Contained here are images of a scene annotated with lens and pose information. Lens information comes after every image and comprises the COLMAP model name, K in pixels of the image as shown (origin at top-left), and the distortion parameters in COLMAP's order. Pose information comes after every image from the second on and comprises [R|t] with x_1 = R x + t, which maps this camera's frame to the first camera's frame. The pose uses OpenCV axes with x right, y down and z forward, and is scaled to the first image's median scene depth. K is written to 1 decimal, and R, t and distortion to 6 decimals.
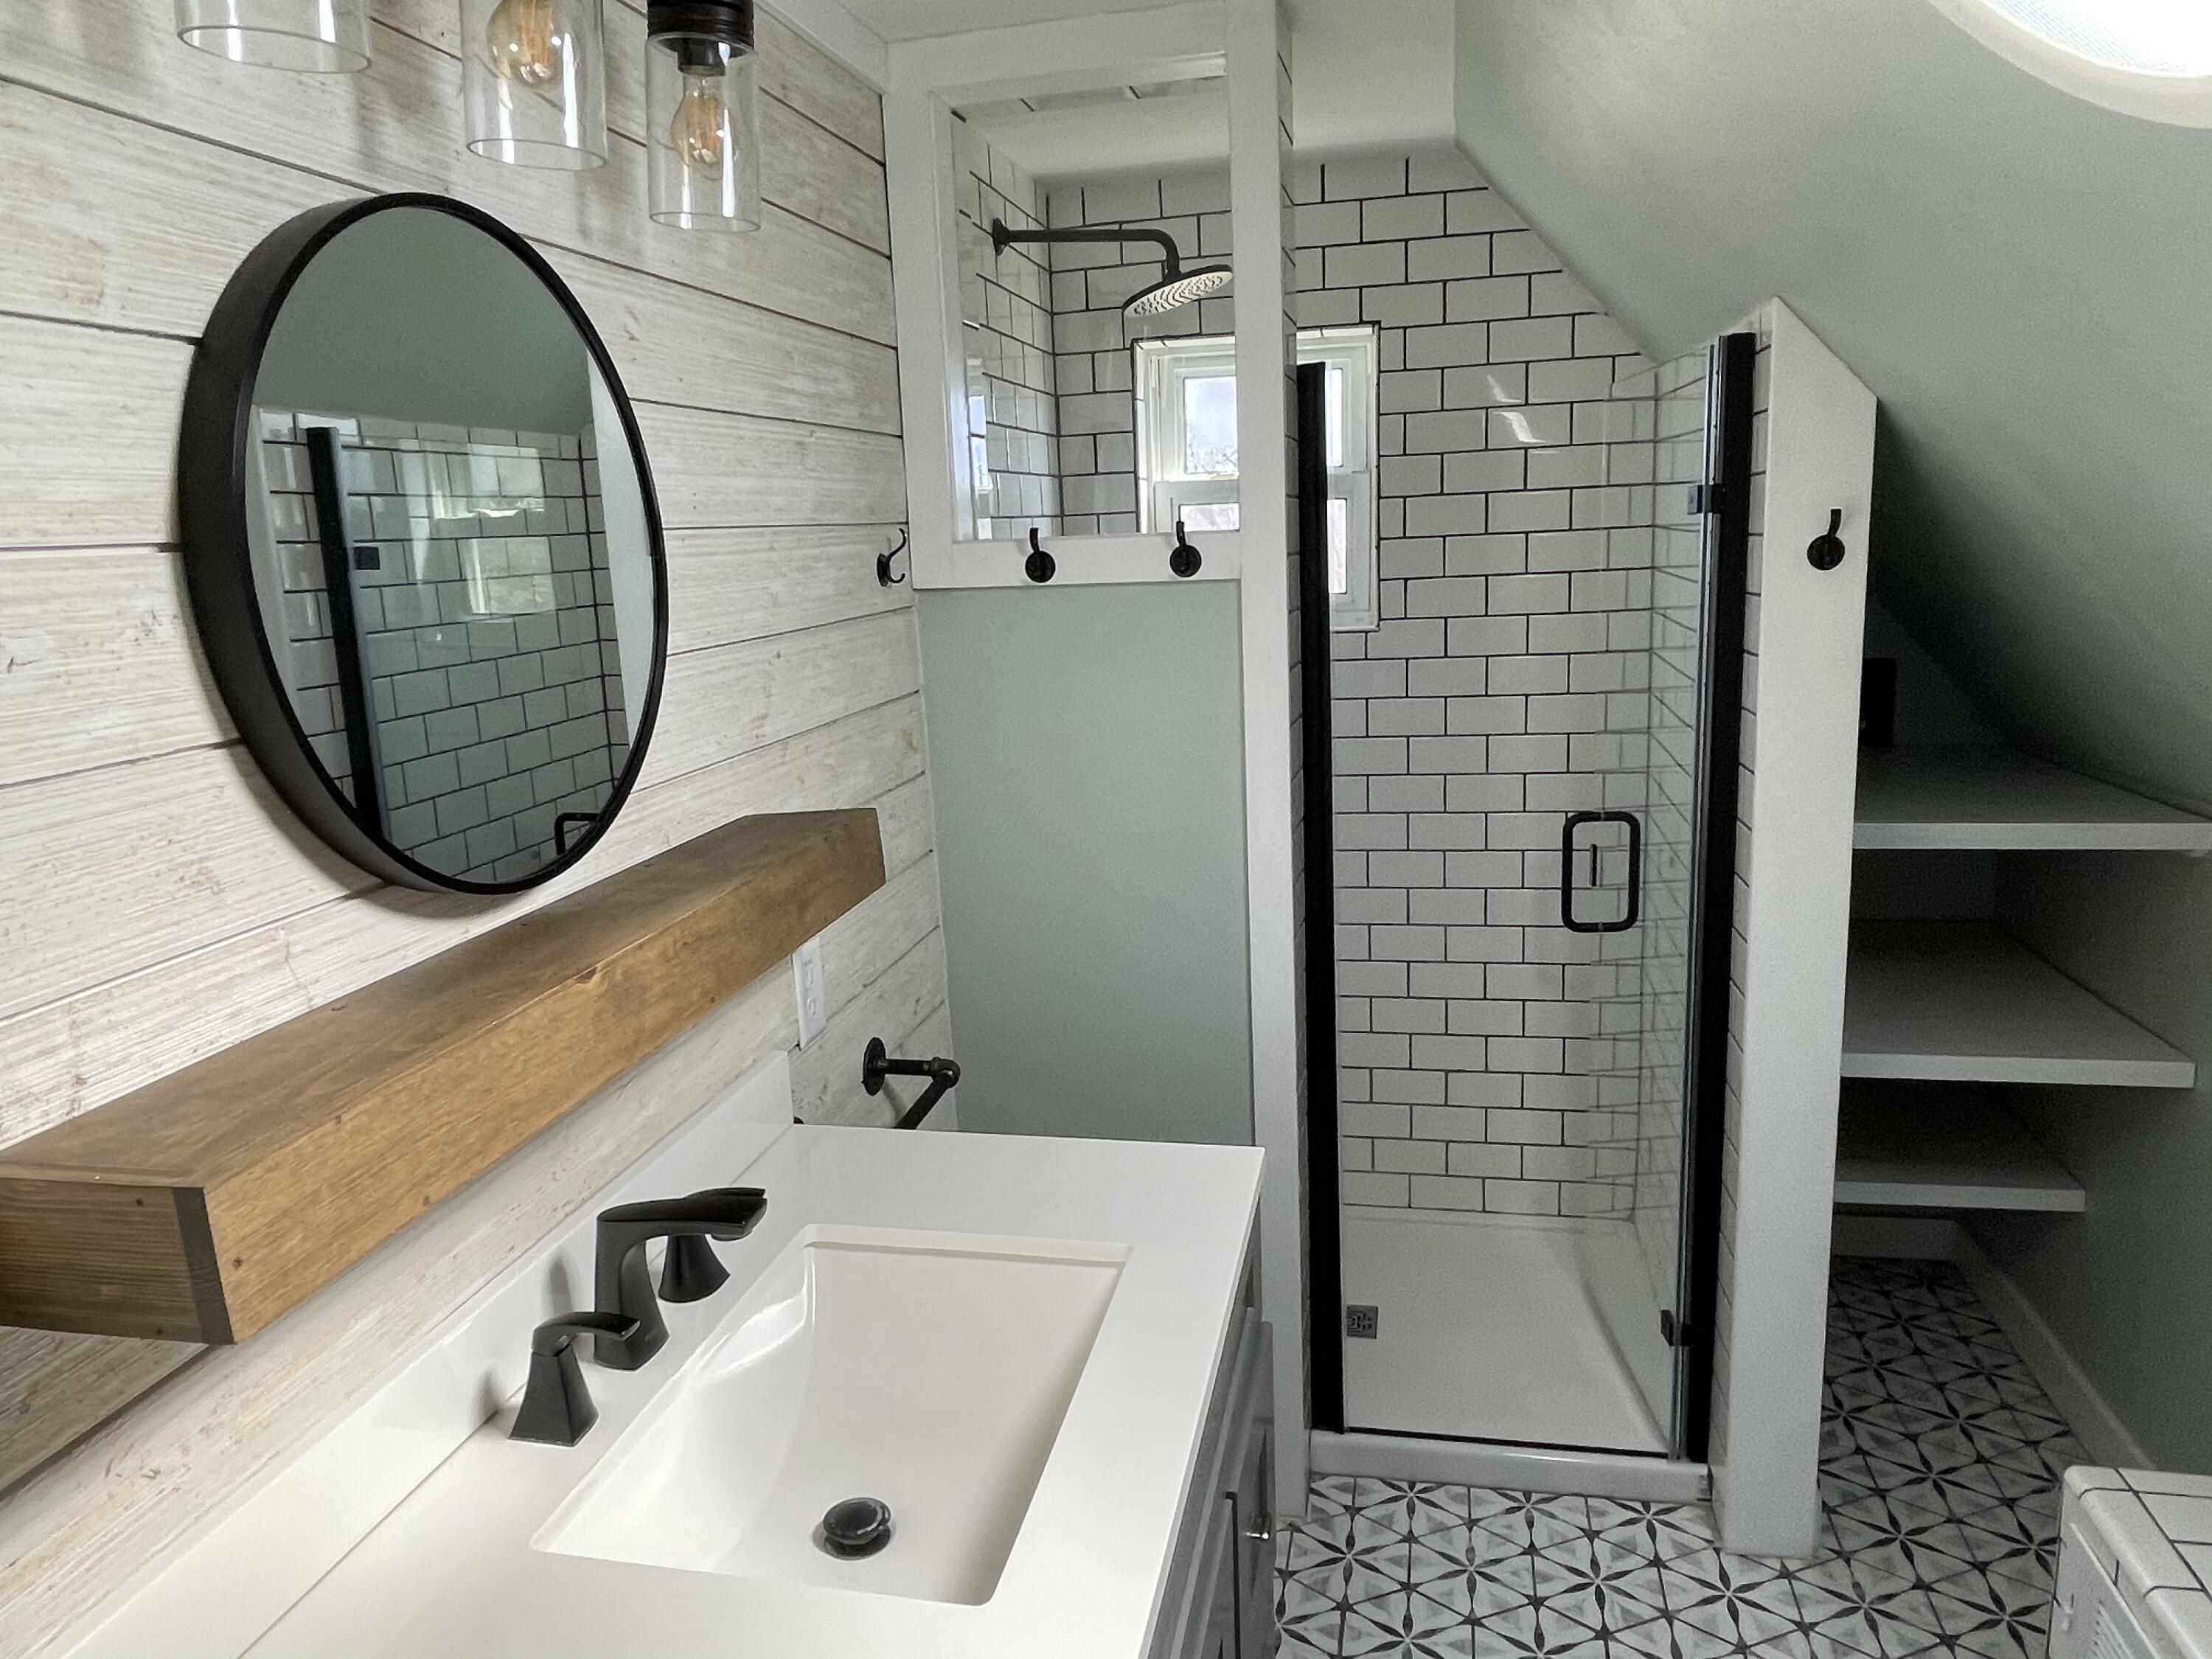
lens RADIAL K [[1427.1, 0, 1106.0], [0, 1427.1, 829.5], [0, 0, 1]] dist [0.003541, -0.000379]
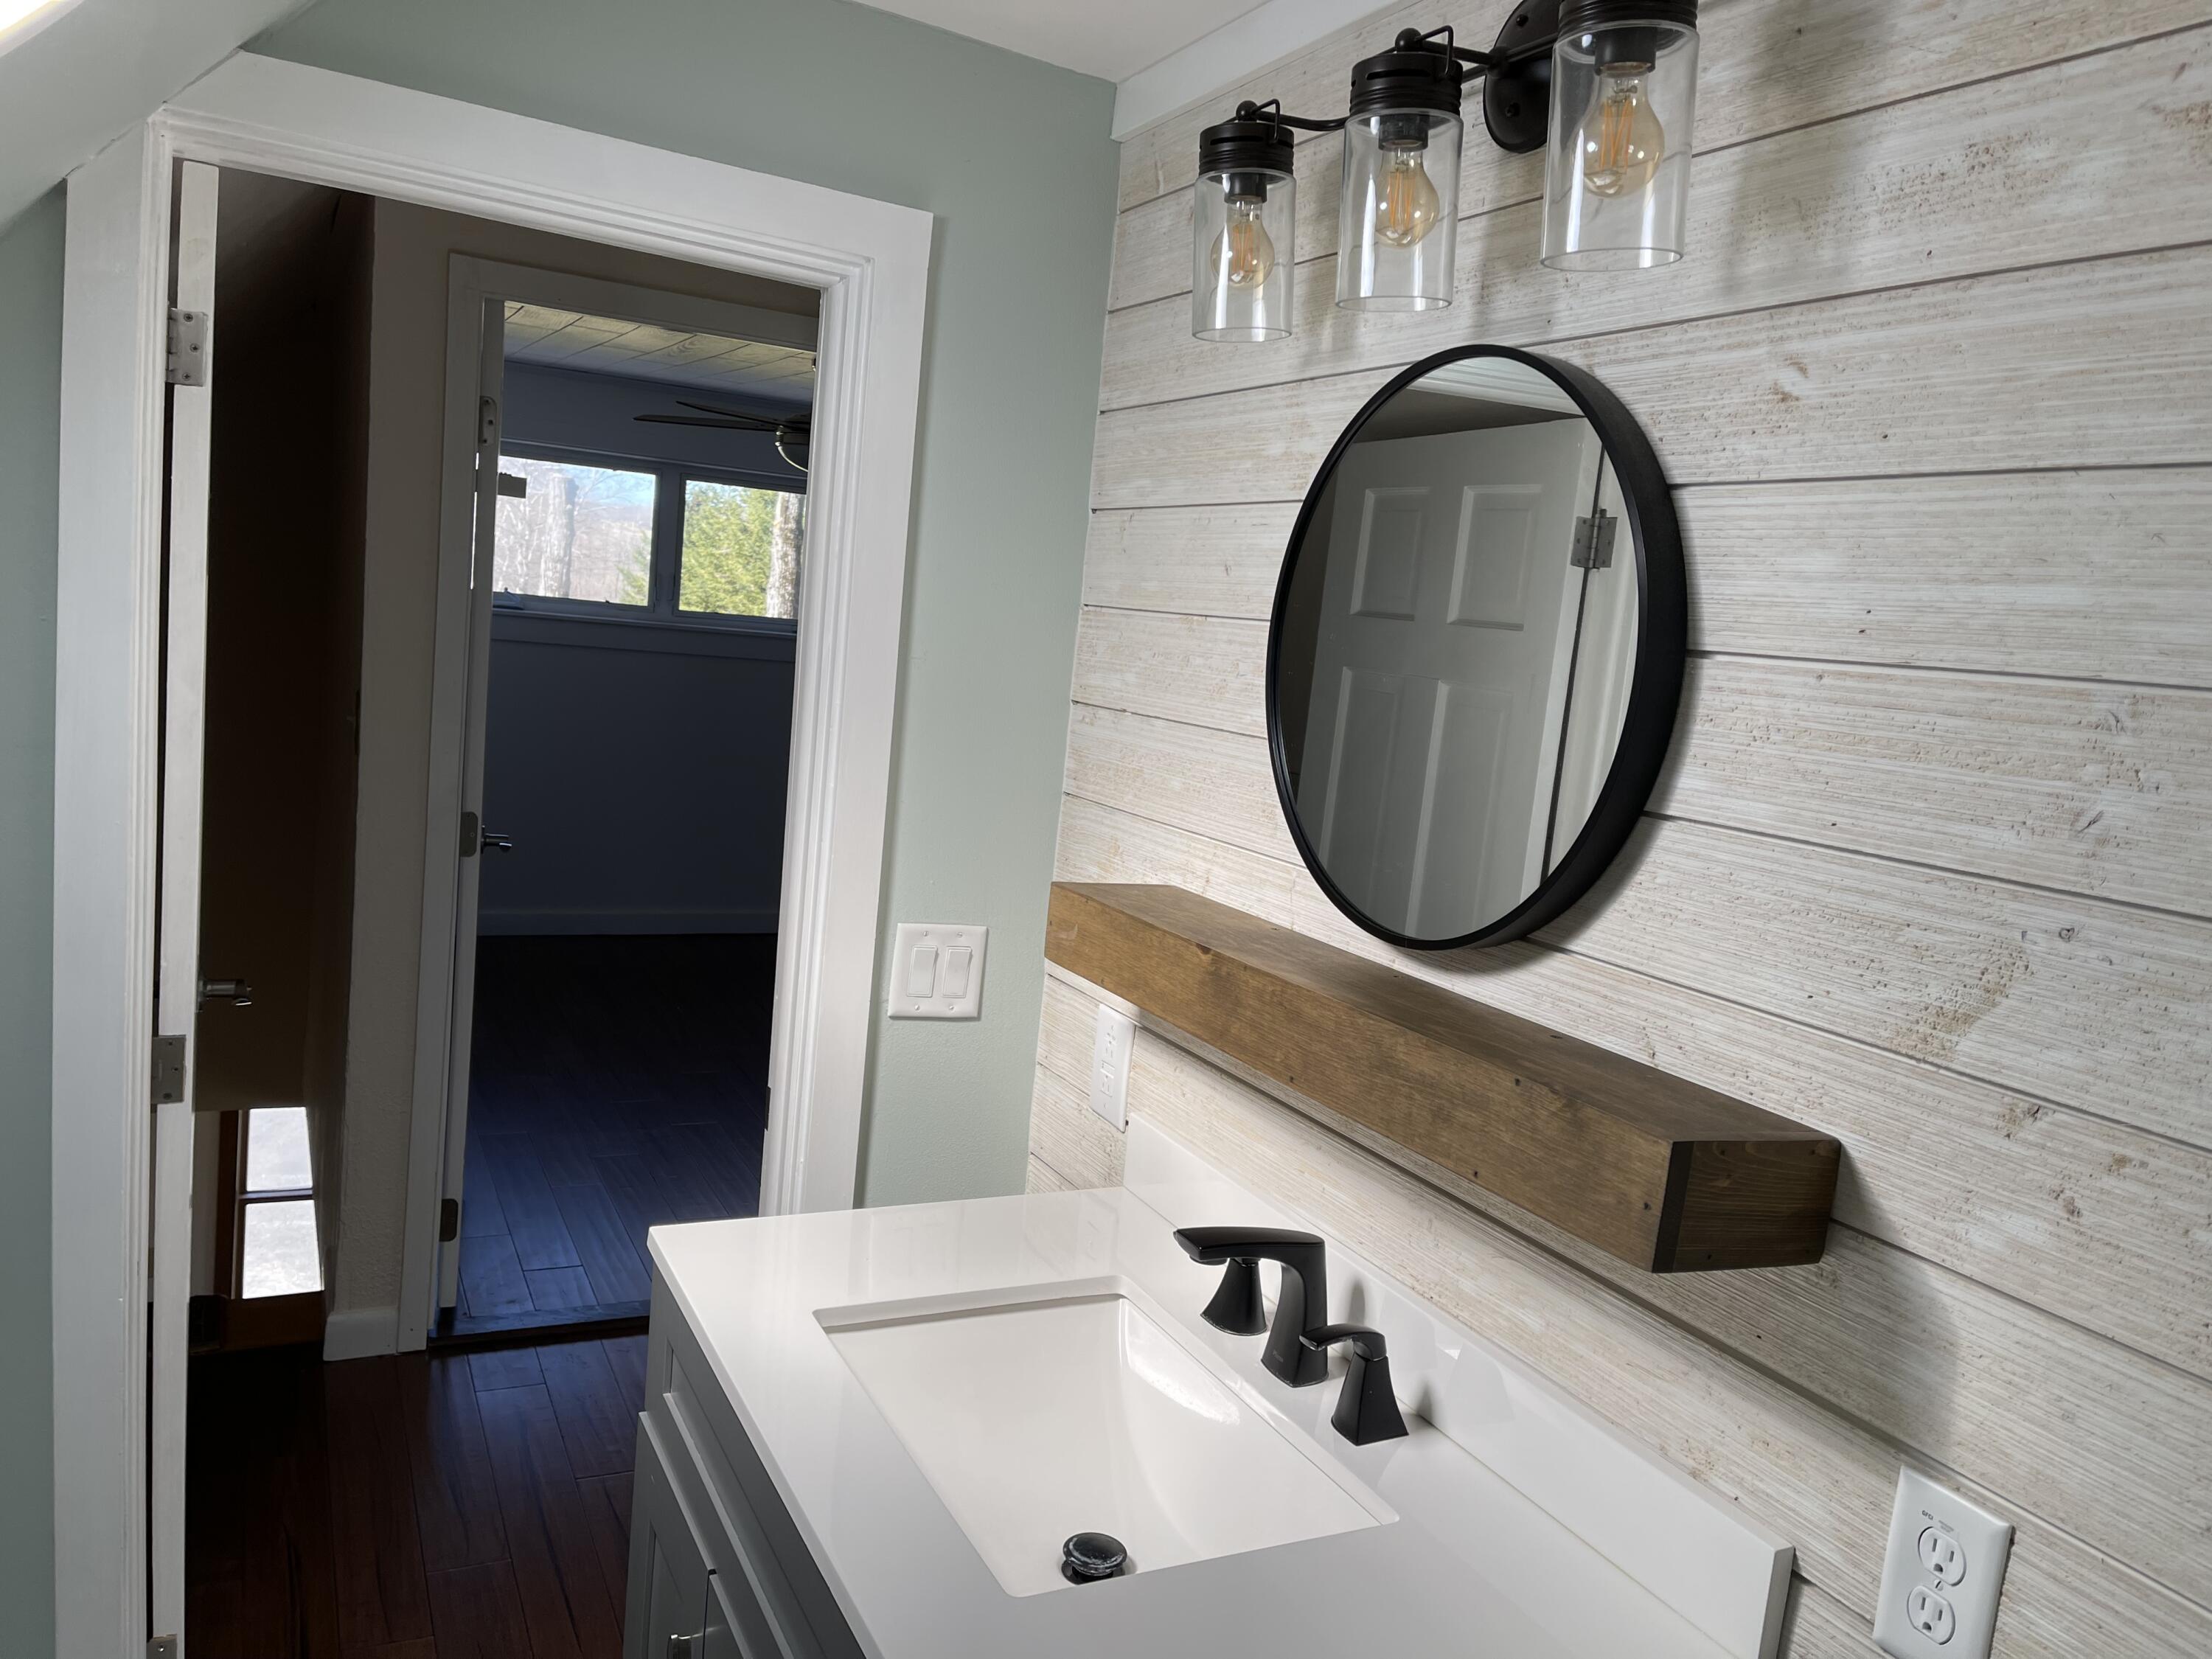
lens RADIAL K [[1666.9, 0, 1106.0], [0, 1666.9, 829.5], [0, 0, 1]] dist [0.093643, -0.137944]
pose [[-0.775567, 0.050690, -0.629226, 0.497244], [-0.190362, 0.931590, 0.309682, -0.341708], [0.601879, 0.359960, -0.712861, 1.493702]]
